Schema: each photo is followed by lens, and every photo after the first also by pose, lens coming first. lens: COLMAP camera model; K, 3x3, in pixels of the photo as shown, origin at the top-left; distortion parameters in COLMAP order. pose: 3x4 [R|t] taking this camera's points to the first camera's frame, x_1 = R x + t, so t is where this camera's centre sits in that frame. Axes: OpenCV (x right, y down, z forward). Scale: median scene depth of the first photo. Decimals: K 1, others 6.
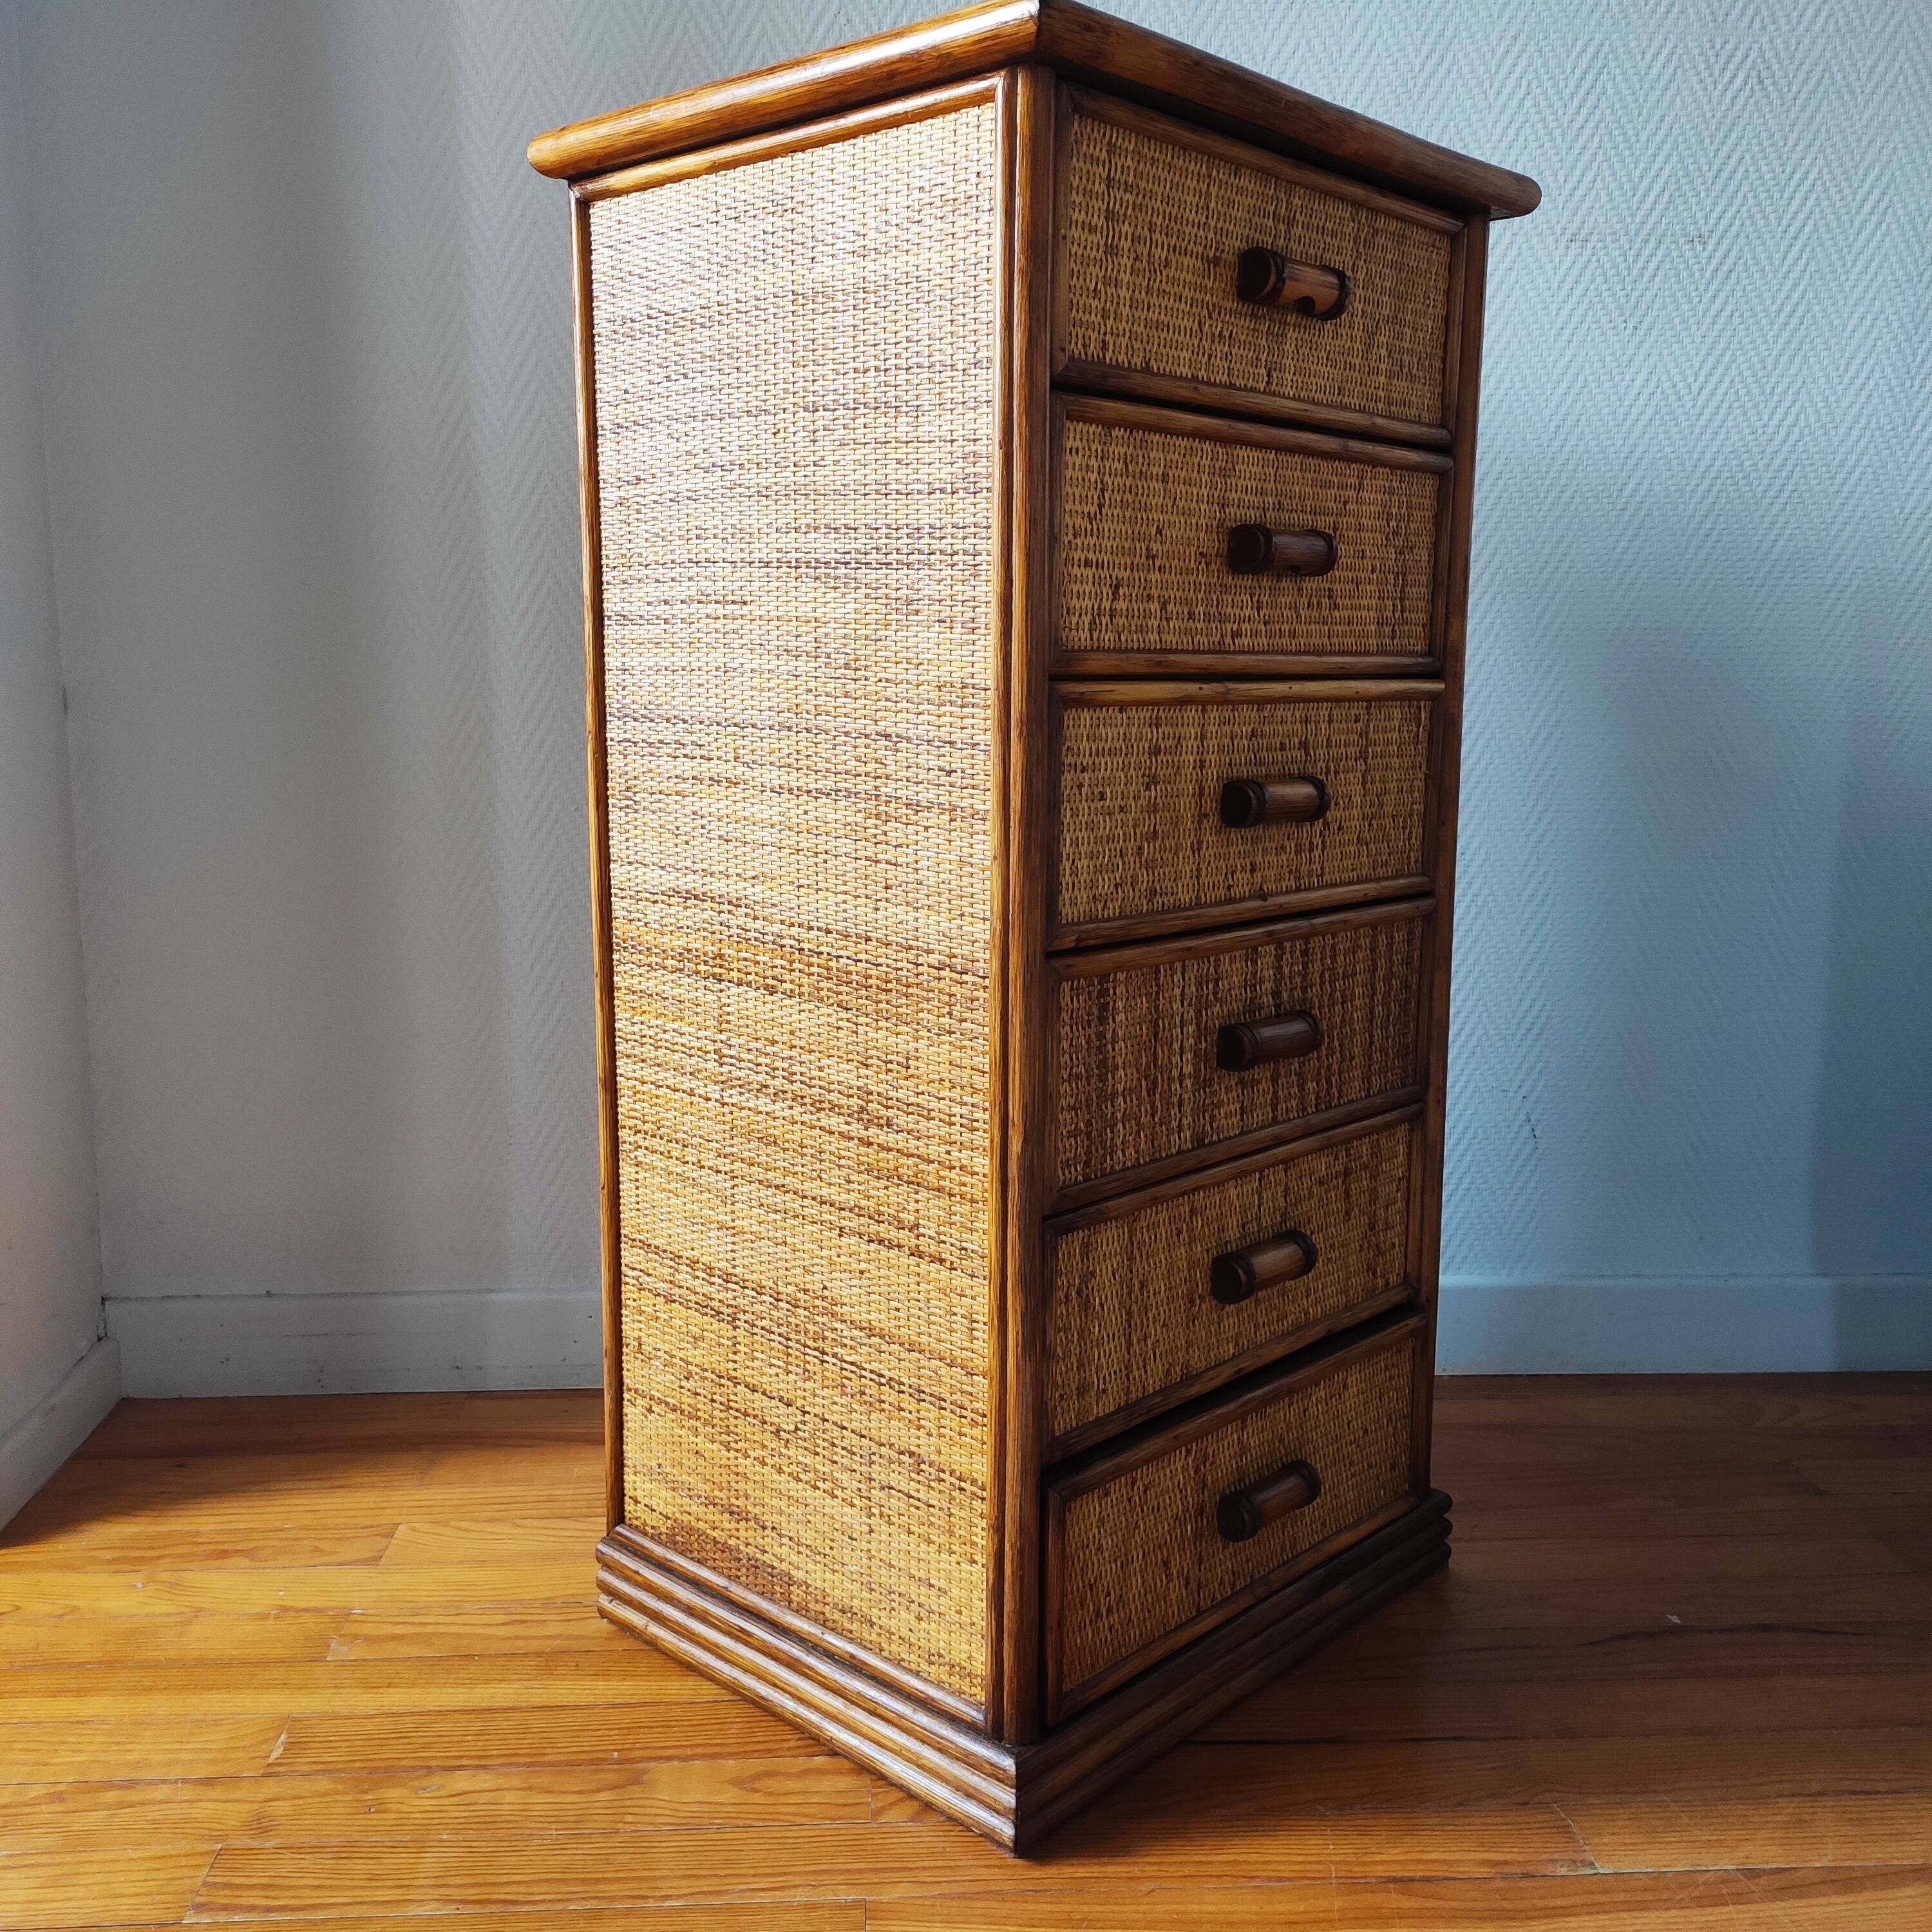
lens RADIAL K [[1913.8, 0, 981.4], [0, 1913.8, 963.9], [0, 0, 1]] dist [0.033698, 0.000000]
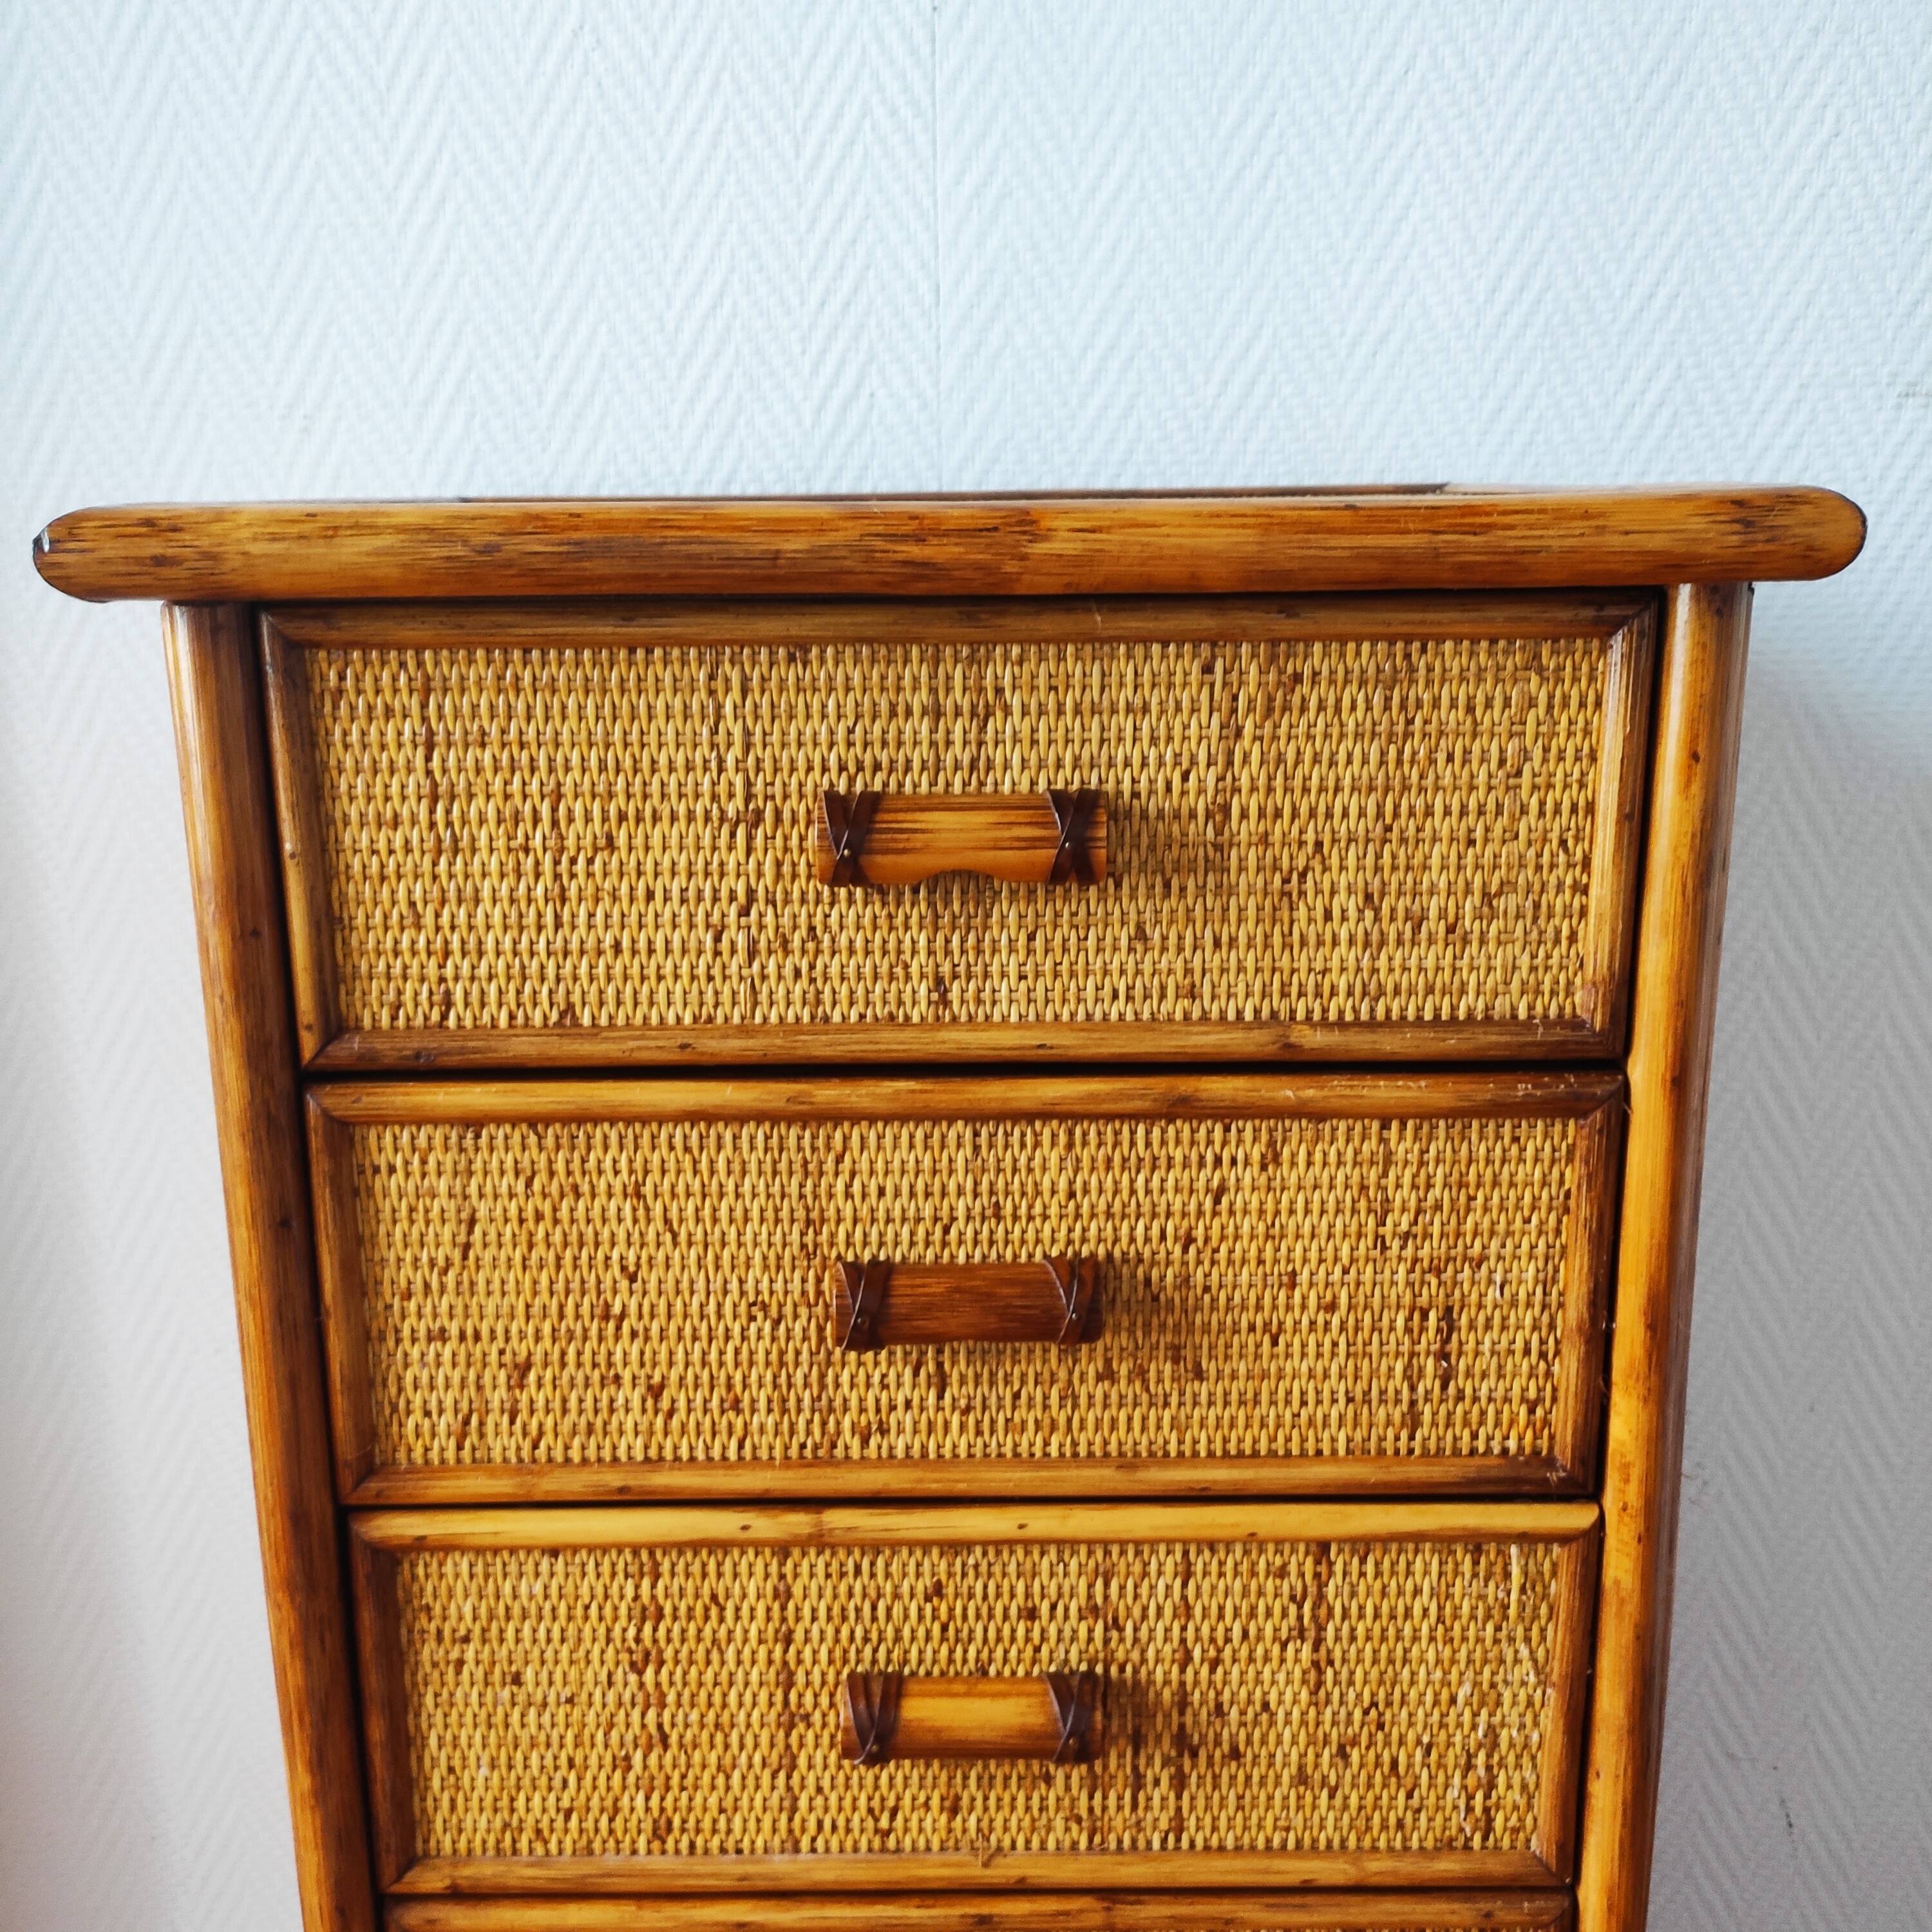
lens RADIAL K [[1913.8, 0, 976.3], [0, 1913.8, 952.5], [0, 0, 1]] dist [0.033698, 0.000000]
pose [[0.683015, 0.154317, -0.713916, 0.511558], [-0.103333, 0.988011, 0.114703, -0.363212], [0.723058, -0.004573, 0.690772, 0.615337]]
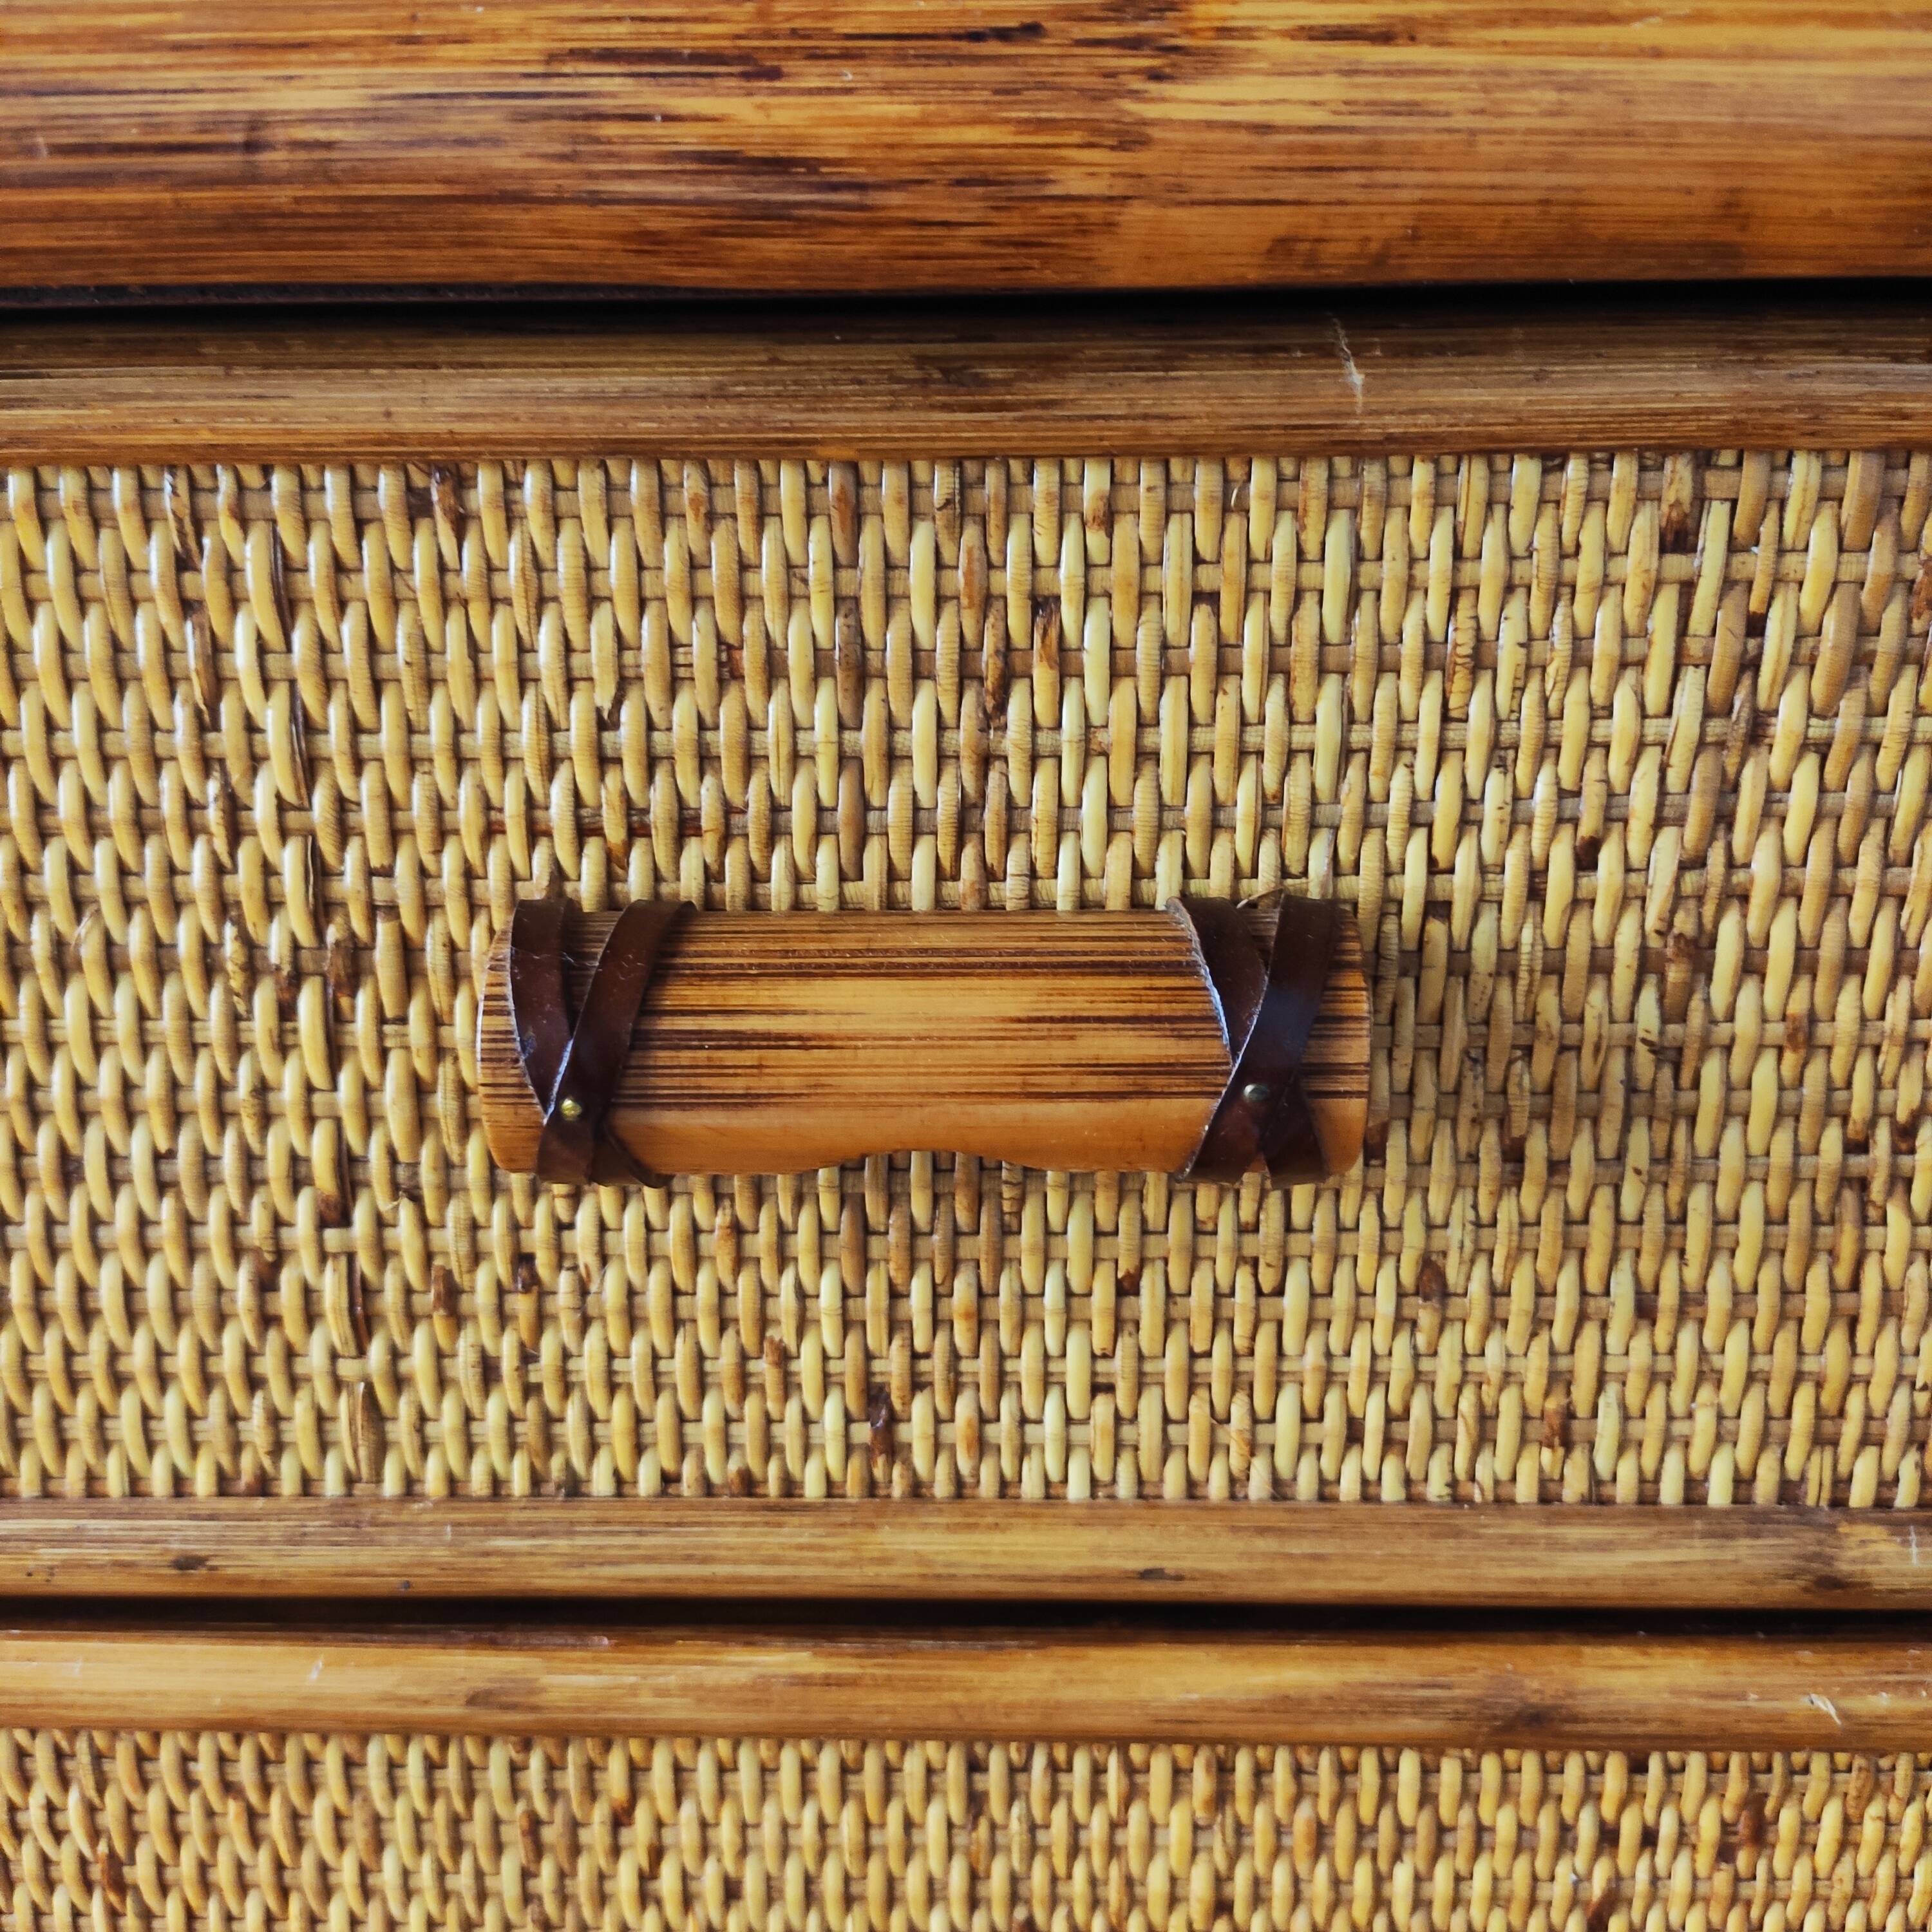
lens RADIAL K [[1913.8, 0, 967.6], [0, 1913.8, 933.6], [0, 0, 1]] dist [0.033698, 0.000000]
pose [[0.661290, 0.202034, -0.722411, 0.275751], [-0.105074, 0.978501, 0.177469, -0.374655], [0.742735, -0.041452, 0.668301, 0.842380]]
